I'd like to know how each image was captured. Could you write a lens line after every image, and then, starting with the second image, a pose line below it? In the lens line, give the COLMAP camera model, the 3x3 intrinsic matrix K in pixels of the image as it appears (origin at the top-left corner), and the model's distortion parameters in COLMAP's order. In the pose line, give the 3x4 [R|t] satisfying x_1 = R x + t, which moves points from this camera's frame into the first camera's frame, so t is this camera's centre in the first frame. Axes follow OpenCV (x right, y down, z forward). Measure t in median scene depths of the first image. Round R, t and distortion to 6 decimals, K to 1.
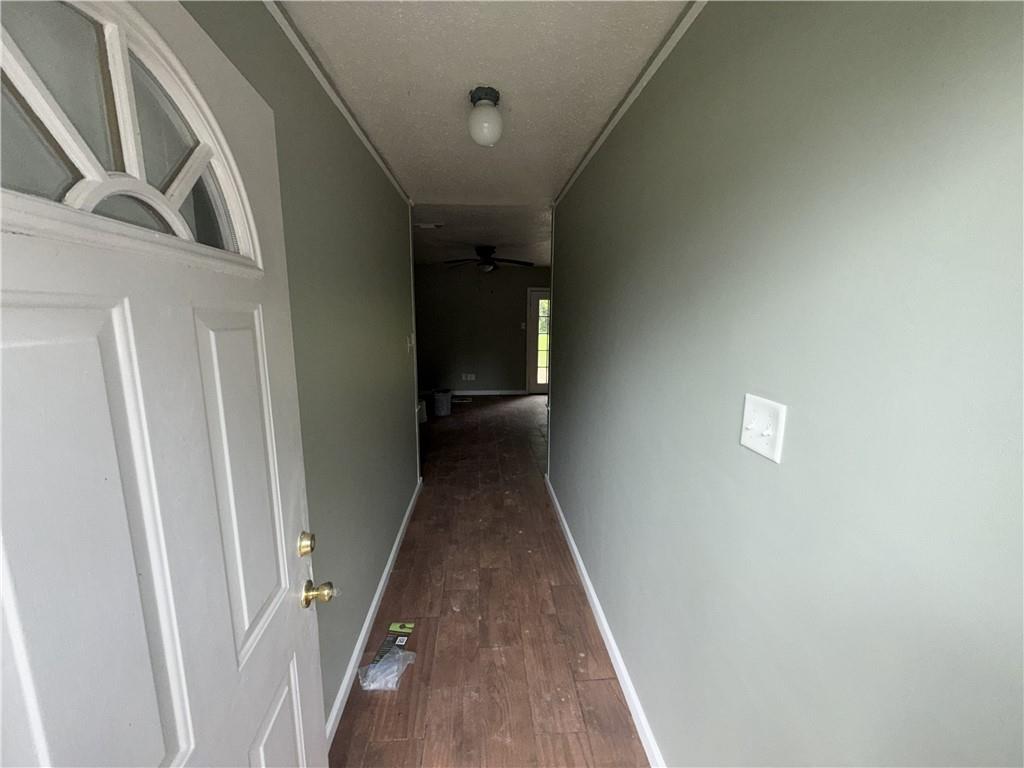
lens RADIAL K [[409.1, 0, 511.5], [0, 409.1, 383.7], [0, 0, 1]] dist [0.000962, -0.000518]
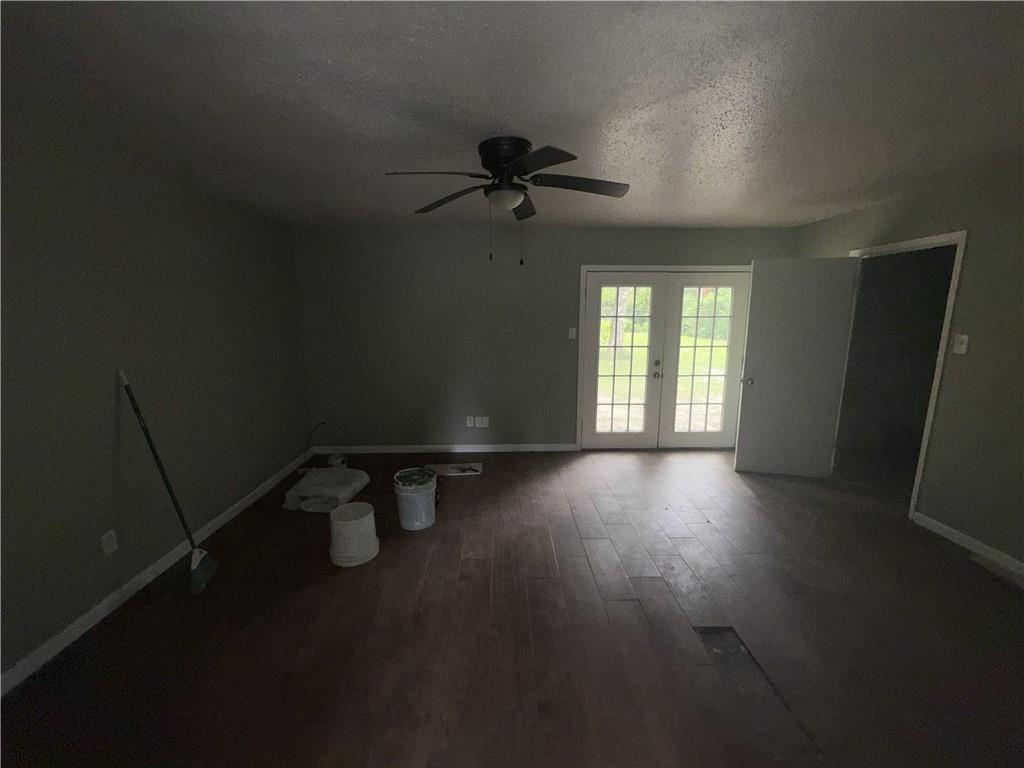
lens RADIAL K [[409.1, 0, 508.6], [0, 409.1, 382.8], [0, 0, 1]] dist [0.000962, -0.000518]
pose [[0.998141, -0.000923, -0.060947, -0.025553], [0.001610, 0.999936, 0.011232, -0.078650], [0.060933, -0.011309, 0.998078, 0.424668]]
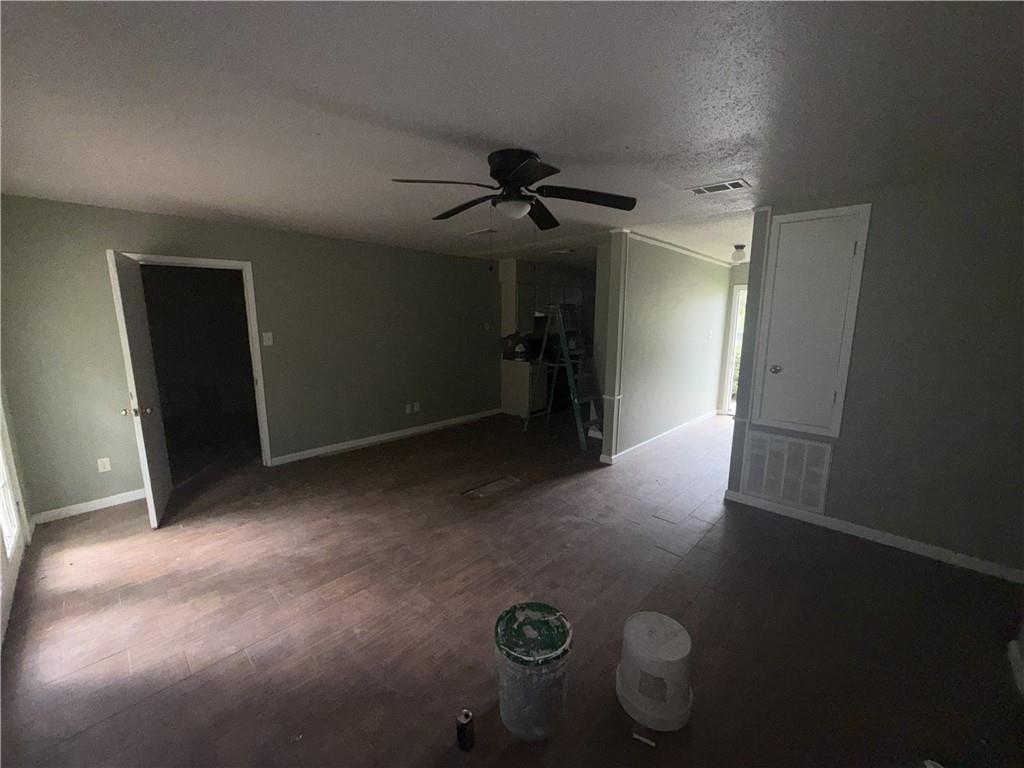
lens RADIAL K [[409.1, 0, 508.1], [0, 409.1, 387.0], [0, 0, 1]] dist [0.000962, -0.000518]
pose [[-0.669356, -0.135213, 0.730534, -0.258888], [0.116692, 0.951960, 0.283116, -0.159843], [-0.733720, 0.274753, -0.621422, 0.903536]]
